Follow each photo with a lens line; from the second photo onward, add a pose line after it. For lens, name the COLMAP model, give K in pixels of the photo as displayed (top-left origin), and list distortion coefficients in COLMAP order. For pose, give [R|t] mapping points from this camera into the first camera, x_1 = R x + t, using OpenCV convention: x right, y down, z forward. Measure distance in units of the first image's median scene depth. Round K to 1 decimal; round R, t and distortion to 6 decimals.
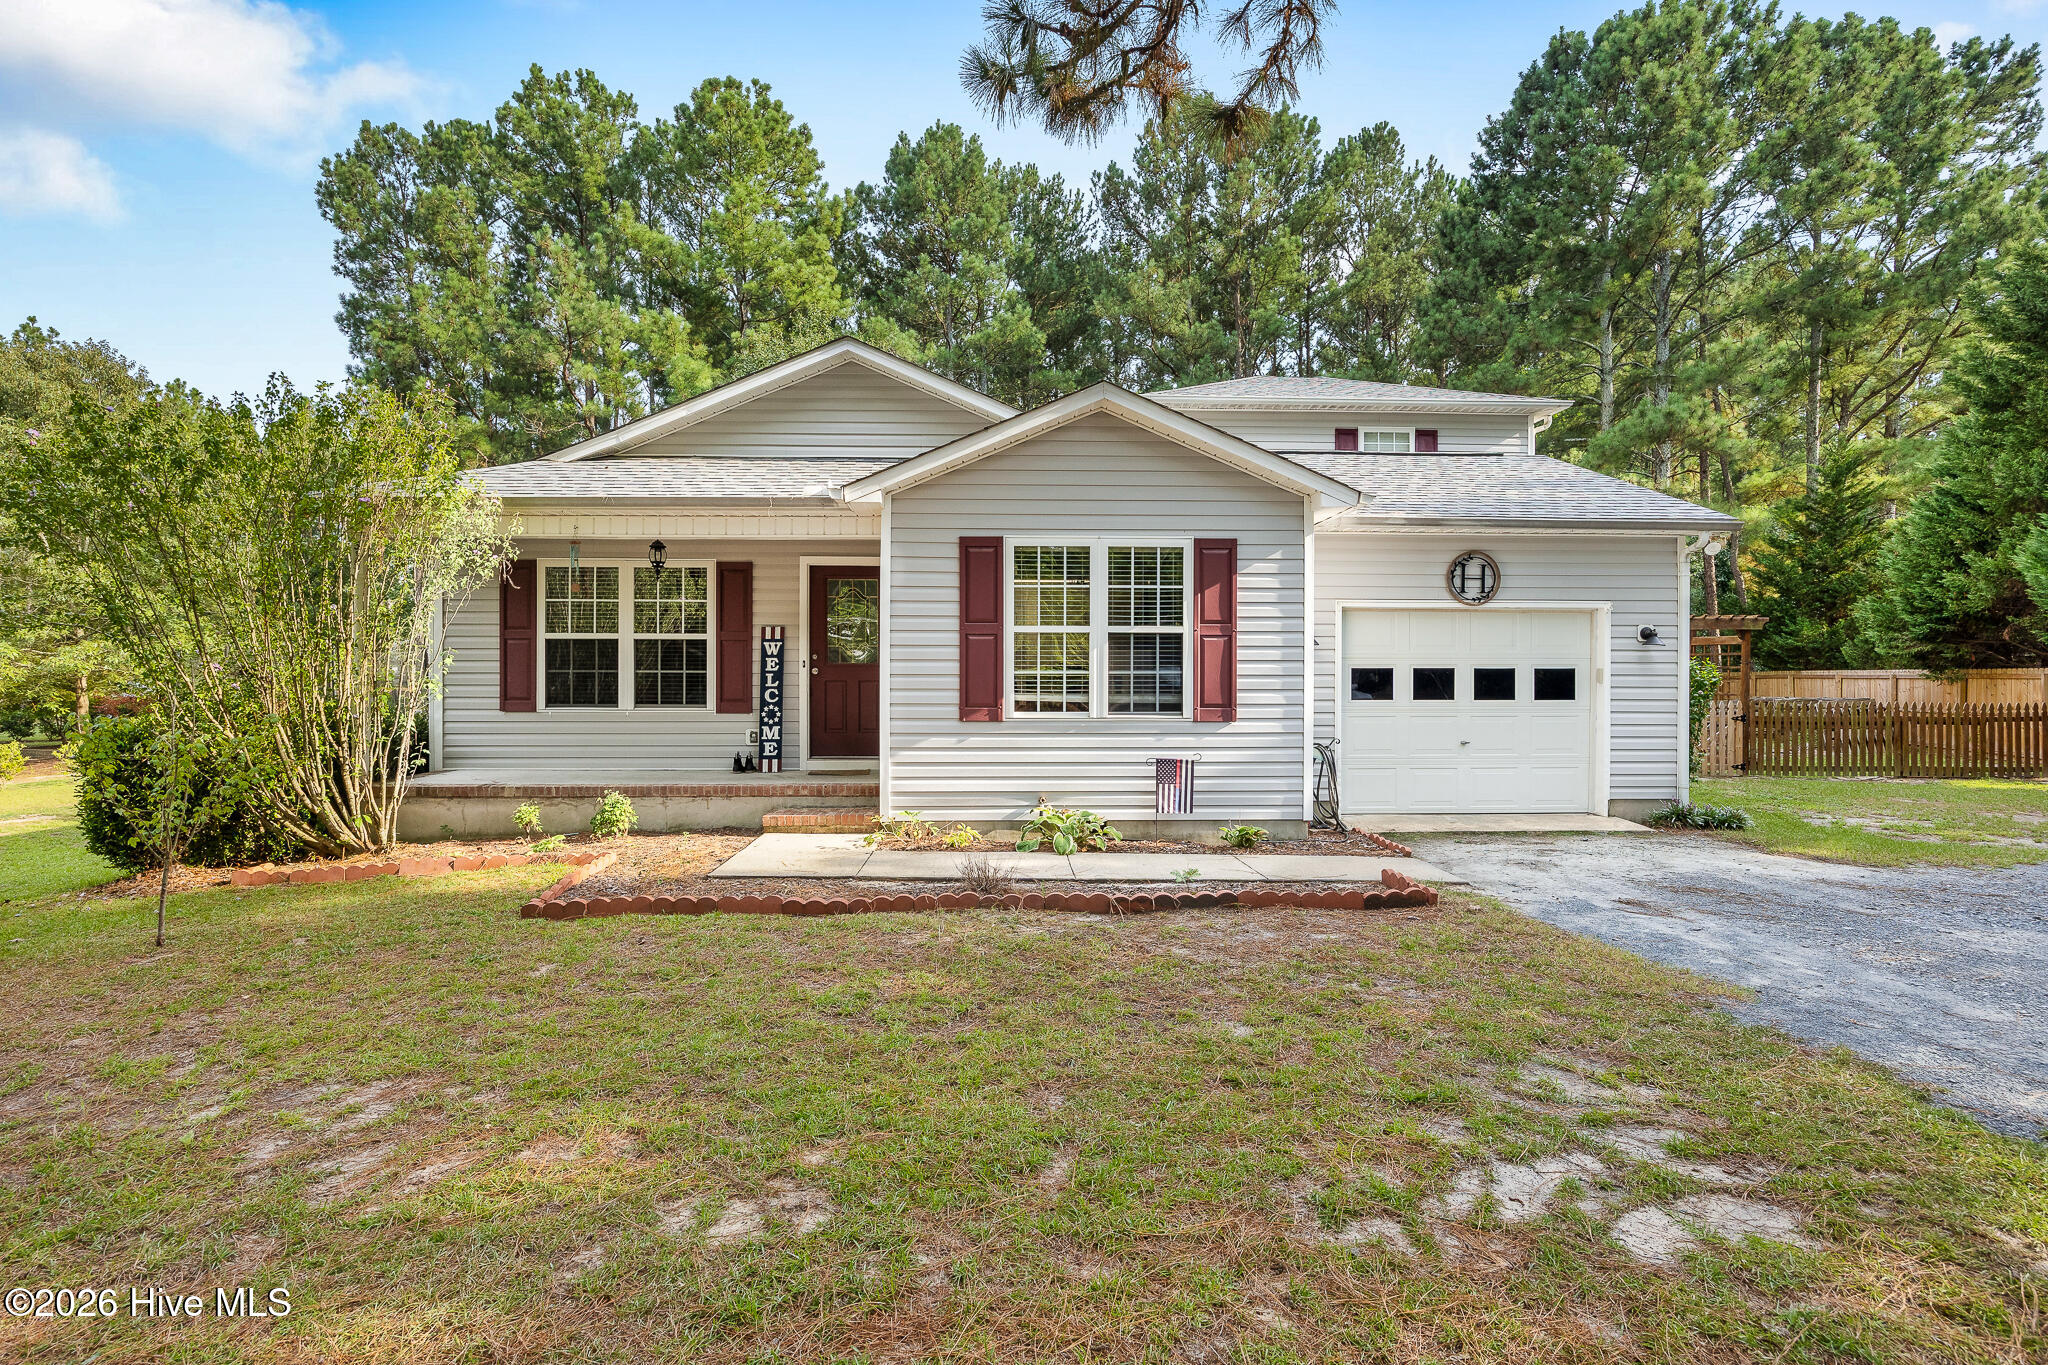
lens RADIAL K [[1004.4, 0, 1022.8], [0, 1004.4, 672.7], [0, 0, 1]] dist [-0.005193, -0.000413]
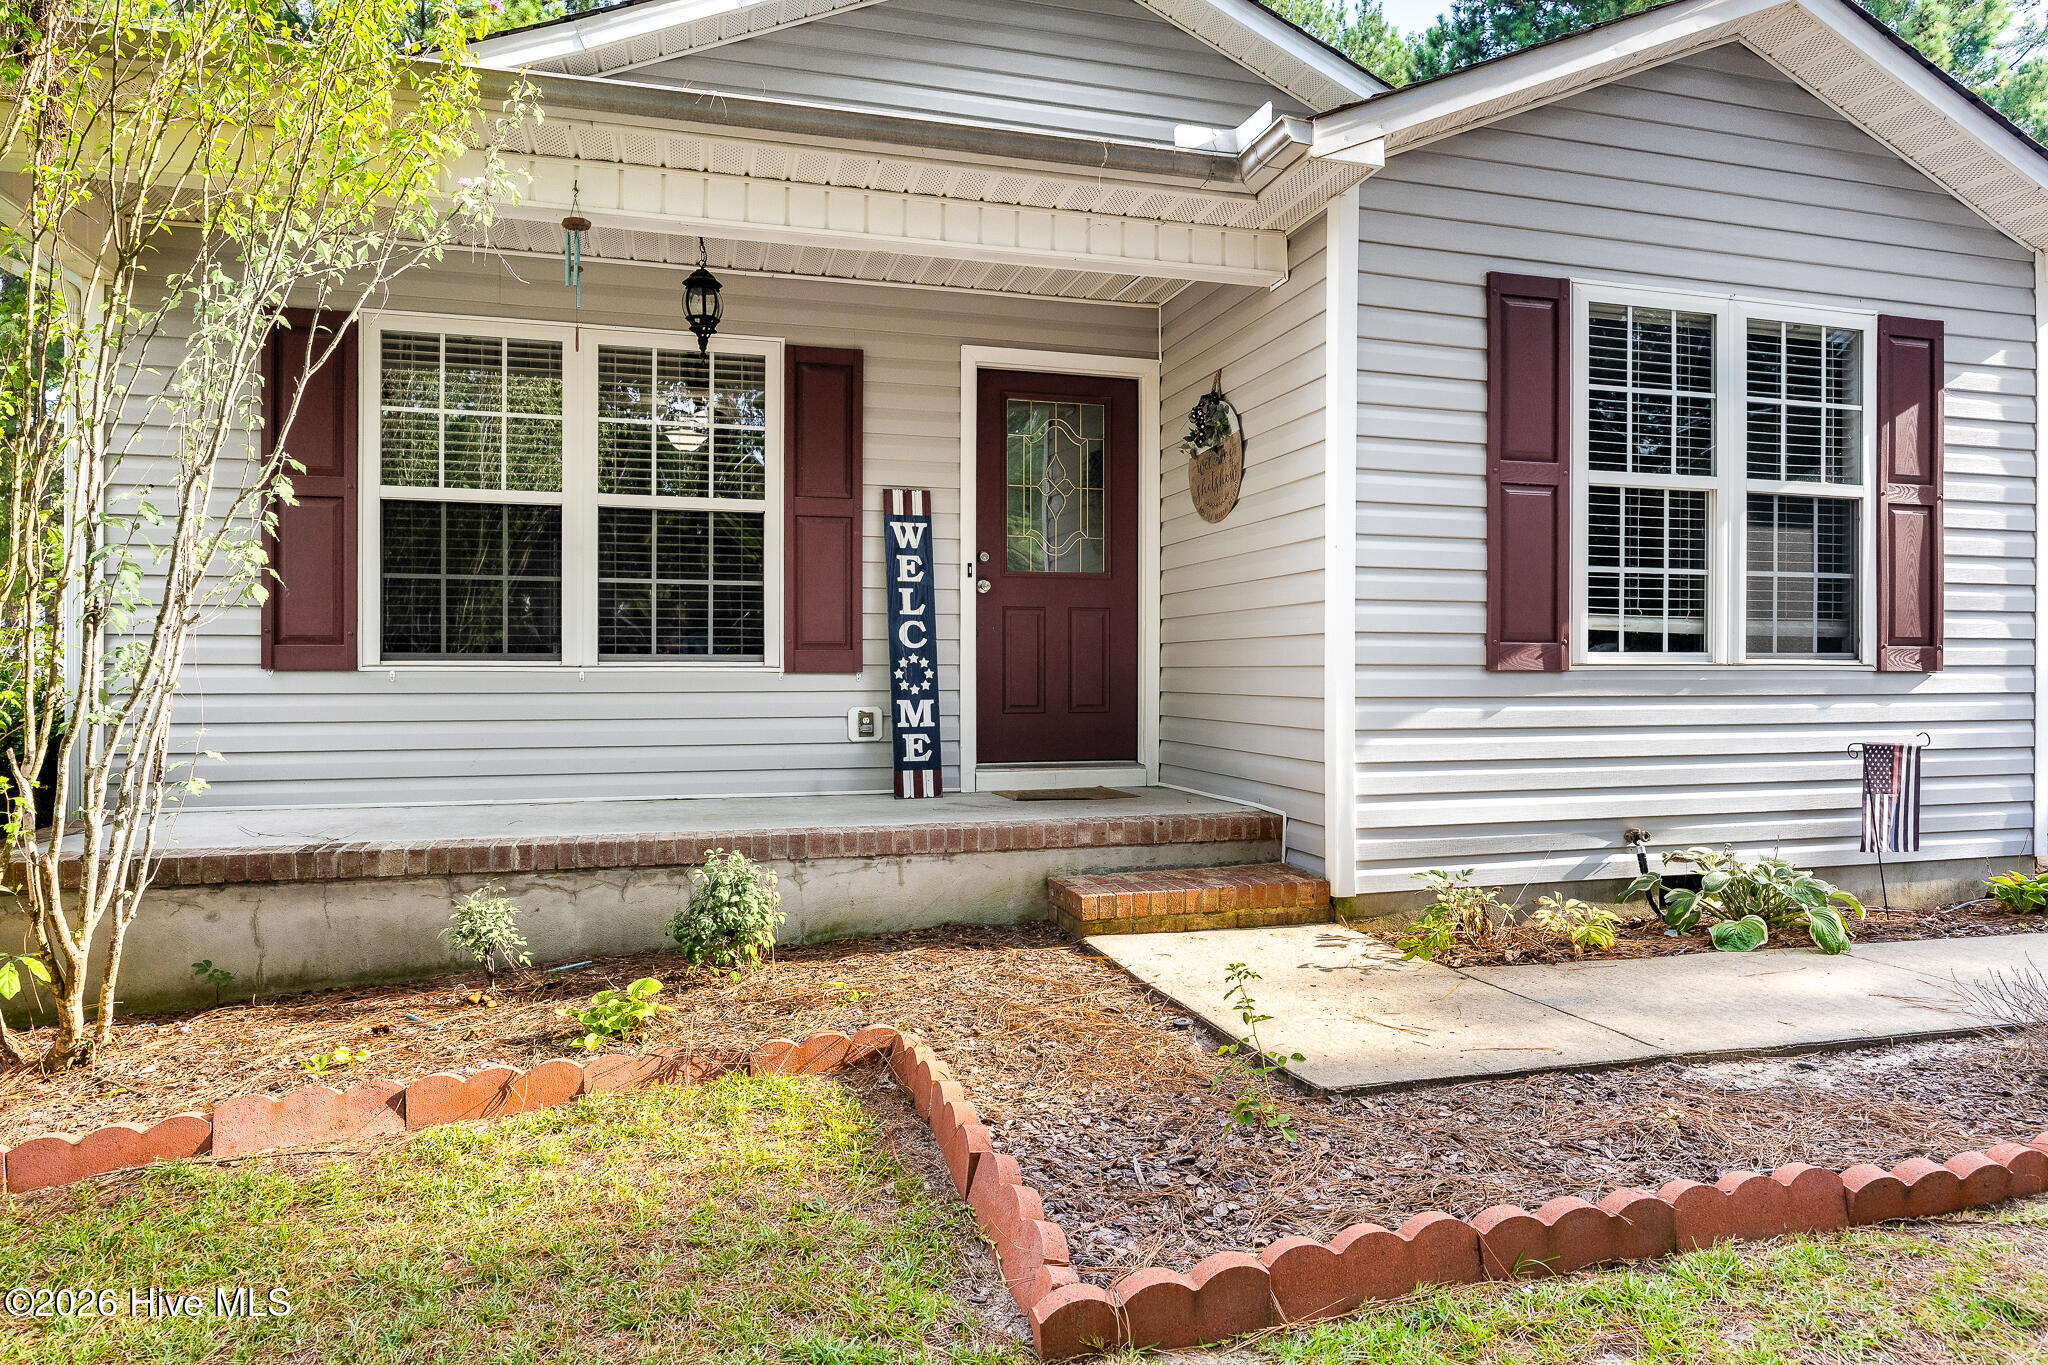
lens RADIAL K [[1281.8, 0, 1029.9], [0, 1281.8, 689.3], [0, 0, 1]] dist [-0.007708, -0.002748]
pose [[0.965426, -0.005603, 0.260618, -0.402422], [0.002260, 0.999911, 0.013126, 0.046125], [-0.260668, -0.012083, 0.965353, 0.462511]]
